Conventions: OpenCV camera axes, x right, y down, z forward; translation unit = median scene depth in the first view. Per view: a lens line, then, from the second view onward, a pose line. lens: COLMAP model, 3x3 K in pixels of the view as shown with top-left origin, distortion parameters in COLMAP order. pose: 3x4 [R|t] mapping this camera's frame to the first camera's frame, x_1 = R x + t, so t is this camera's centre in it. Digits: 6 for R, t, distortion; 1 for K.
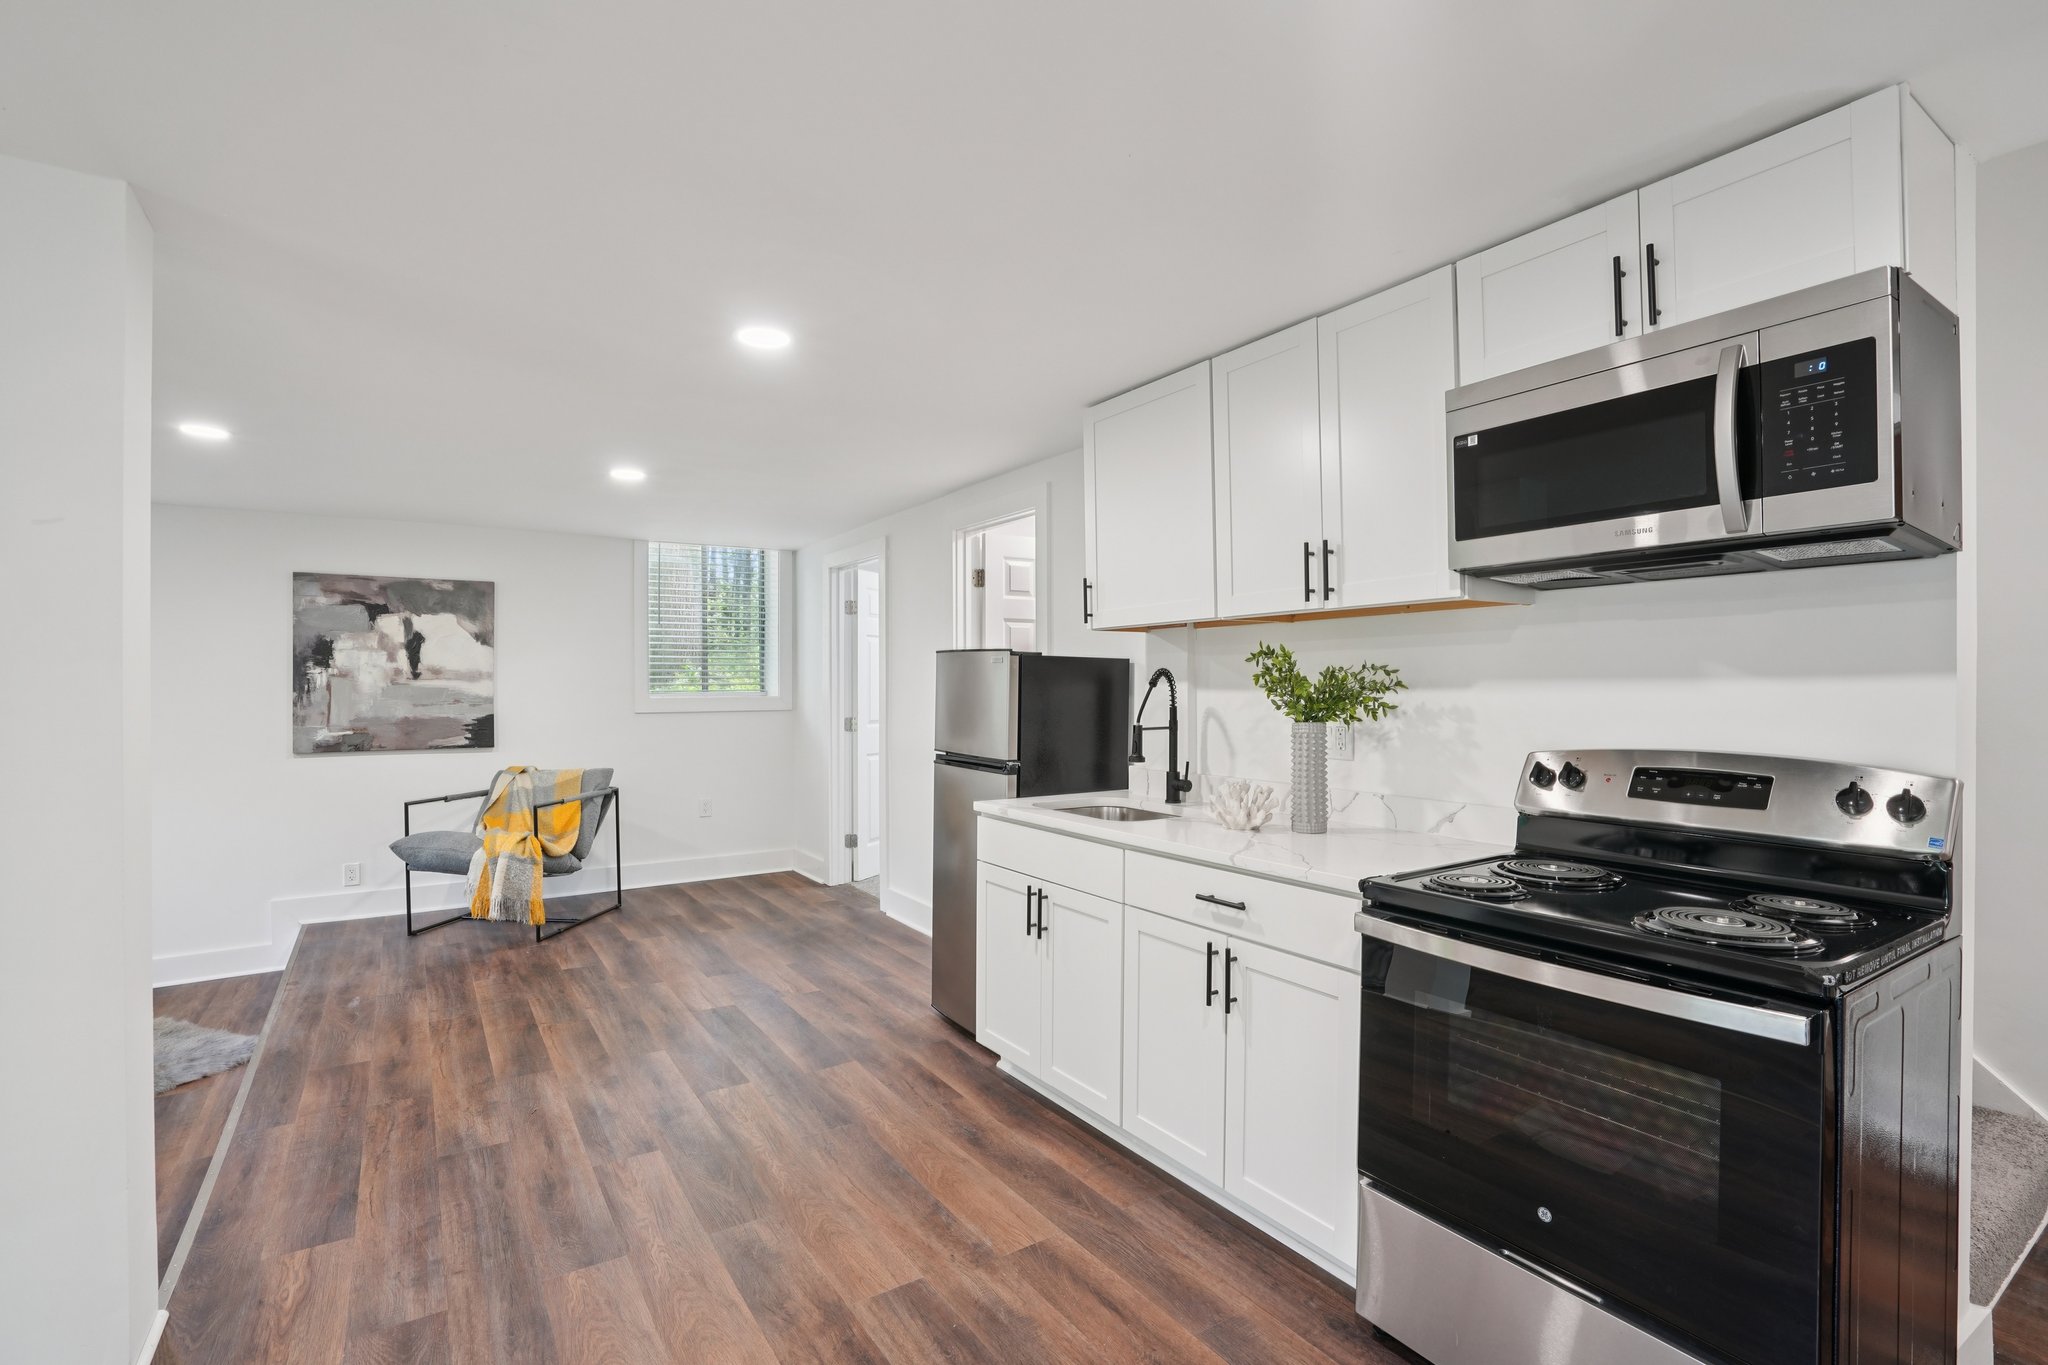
lens RADIAL K [[944.5, 0, 1009.8], [0, 944.5, 679.4], [0, 0, 1]] dist [-0.028632, 0.005626]
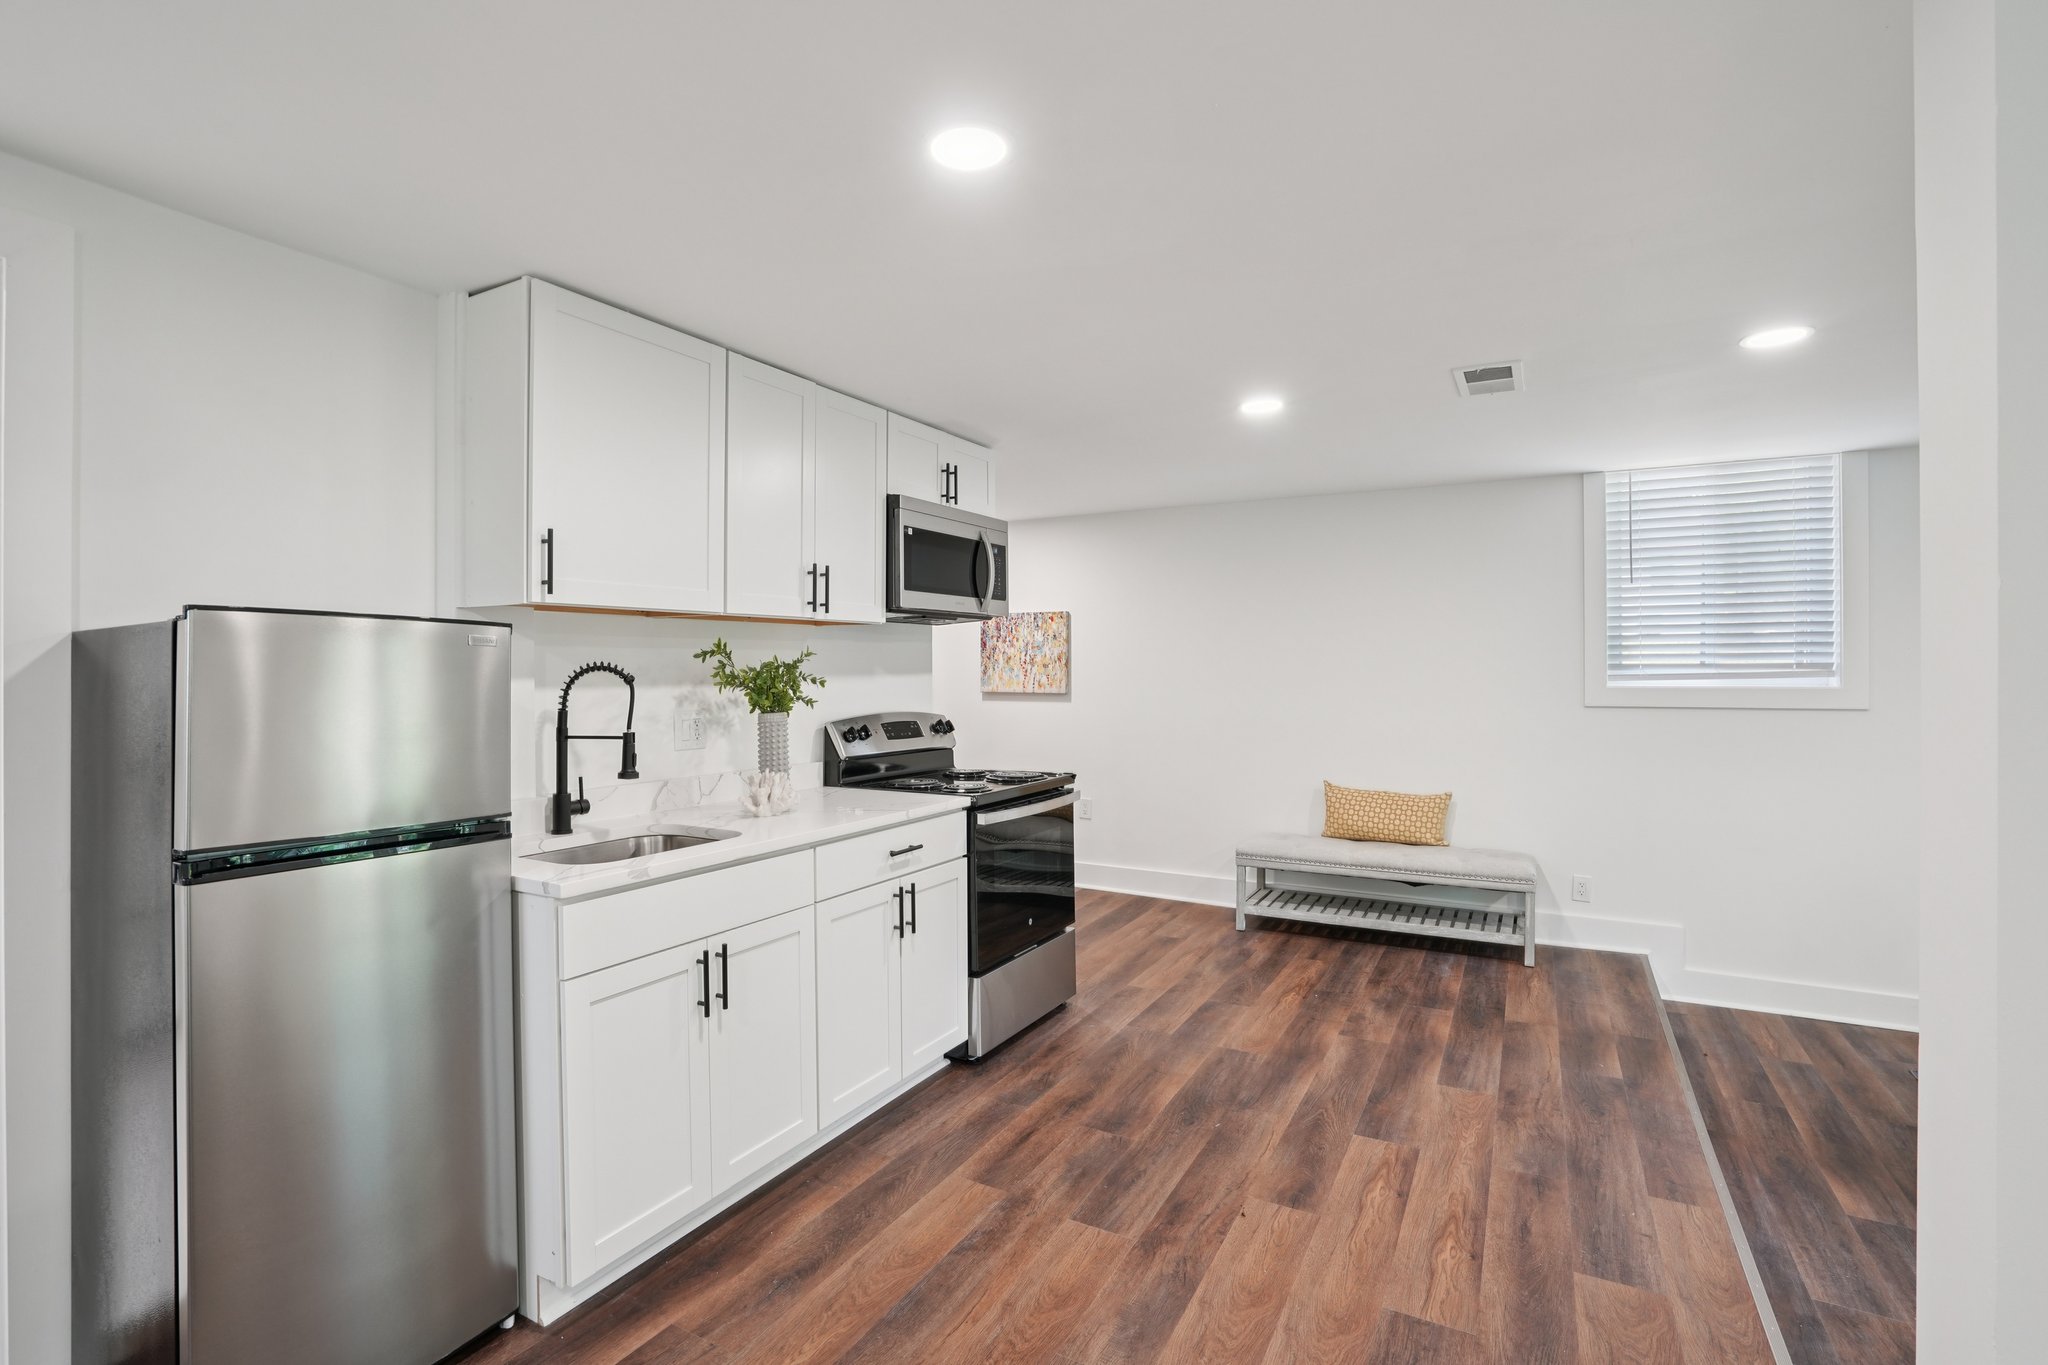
lens RADIAL K [[944.5, 0, 1008.5], [0, 944.5, 666.4], [0, 0, 1]] dist [-0.028632, 0.005626]
pose [[-0.458309, 0.008324, 0.888754, -0.828549], [0.001028, 0.999960, -0.008835, -0.000436], [-0.888792, -0.003135, -0.458300, 1.245231]]
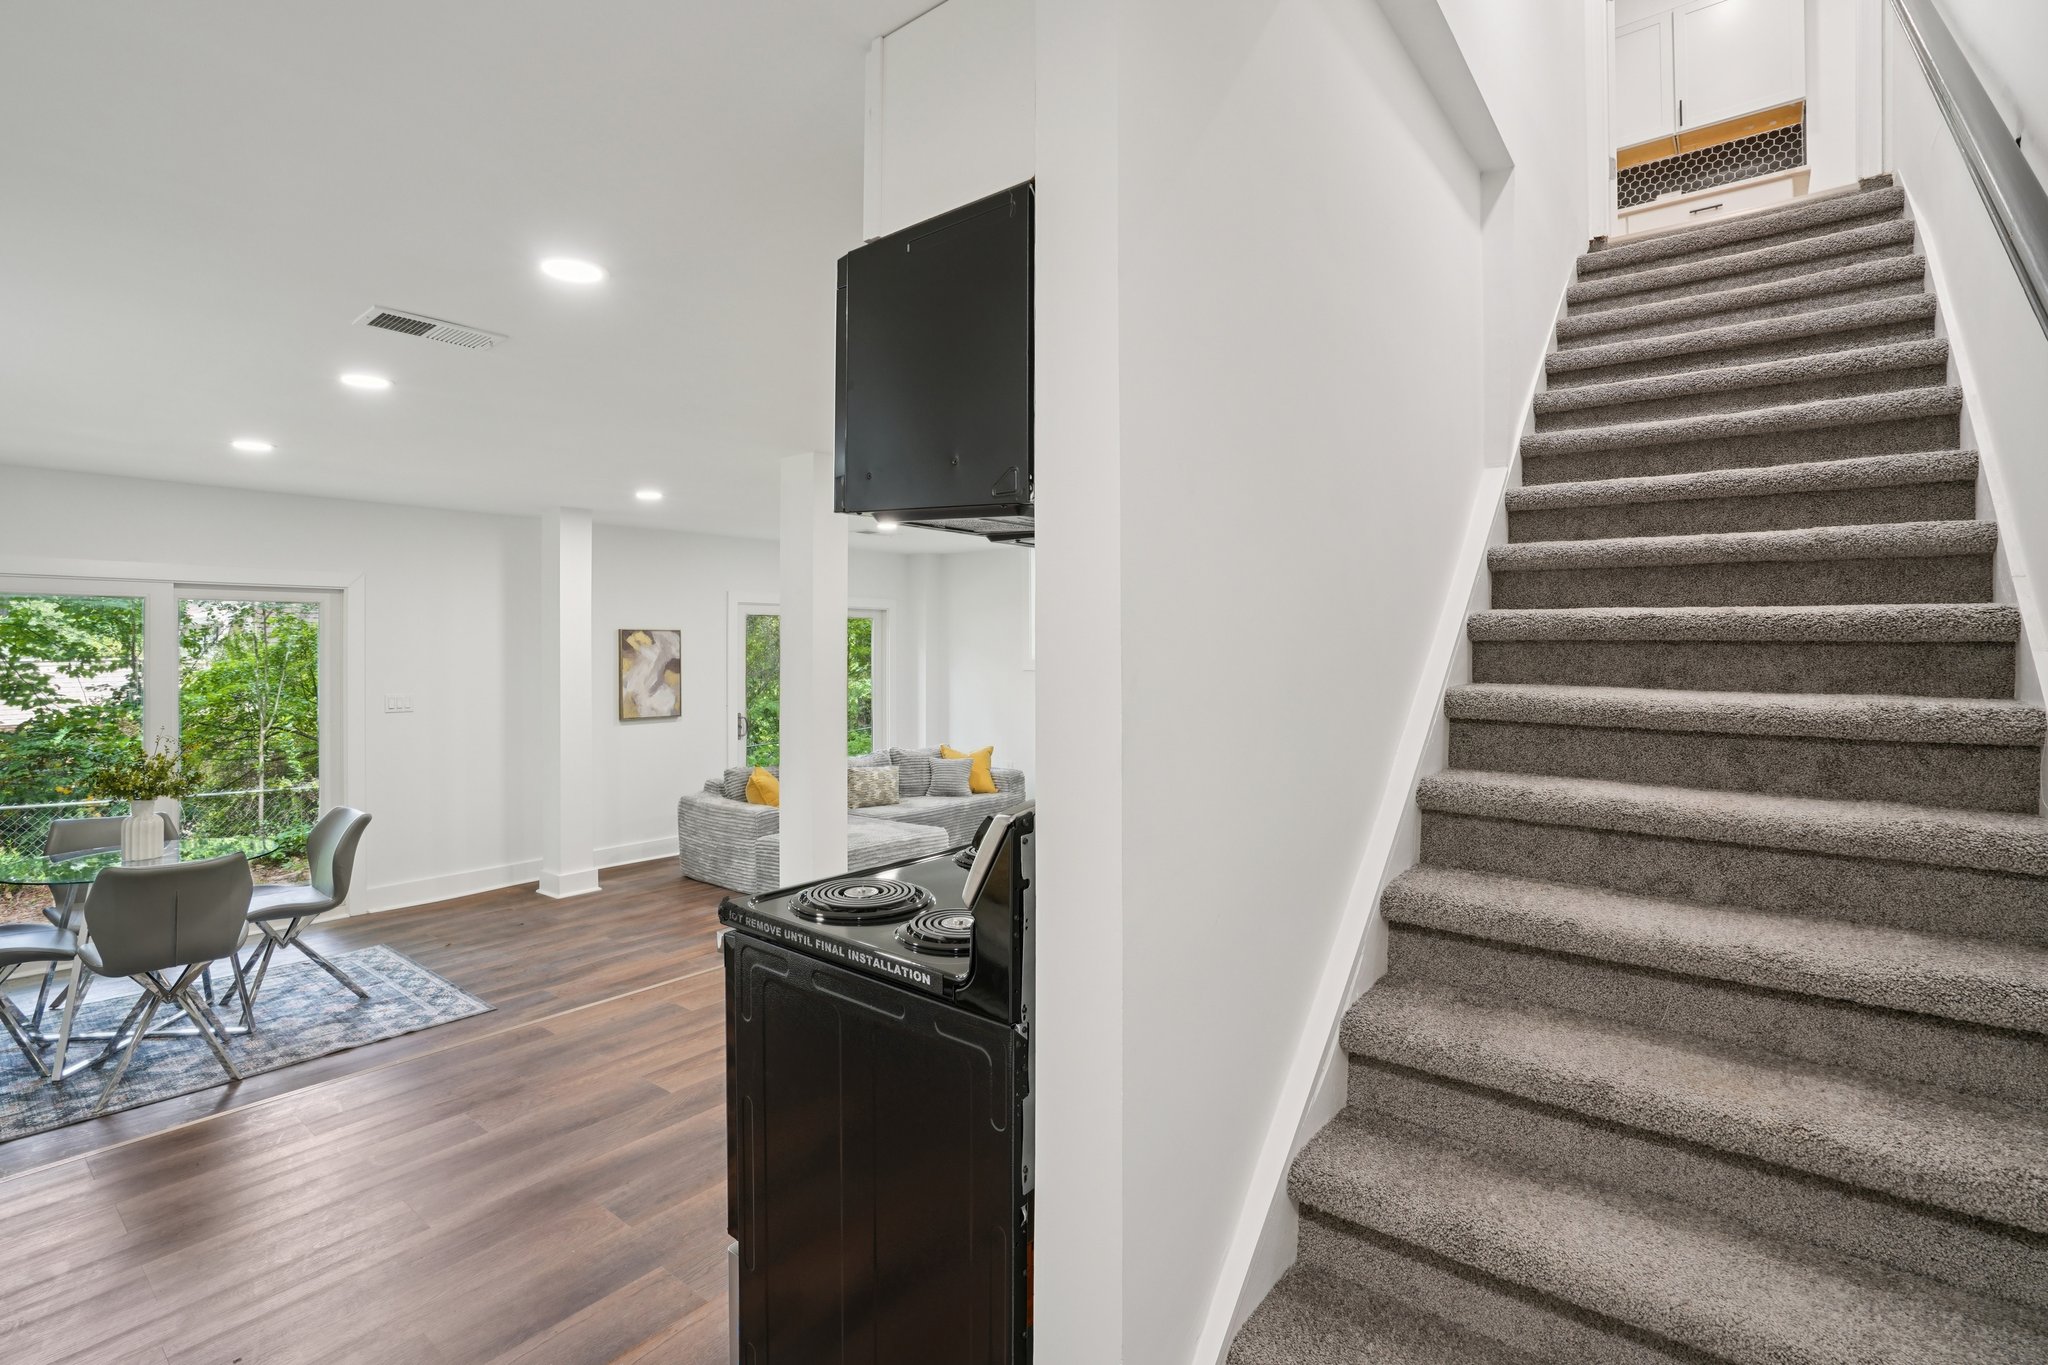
lens RADIAL K [[944.5, 0, 1012.0], [0, 944.5, 664.6], [0, 0, 1]] dist [-0.028632, 0.005626]
pose [[0.318465, 0.027020, -0.947550, 1.034825], [-0.001717, 0.999608, 0.027928, -0.028612], [0.947933, -0.007267, 0.318386, 0.482066]]
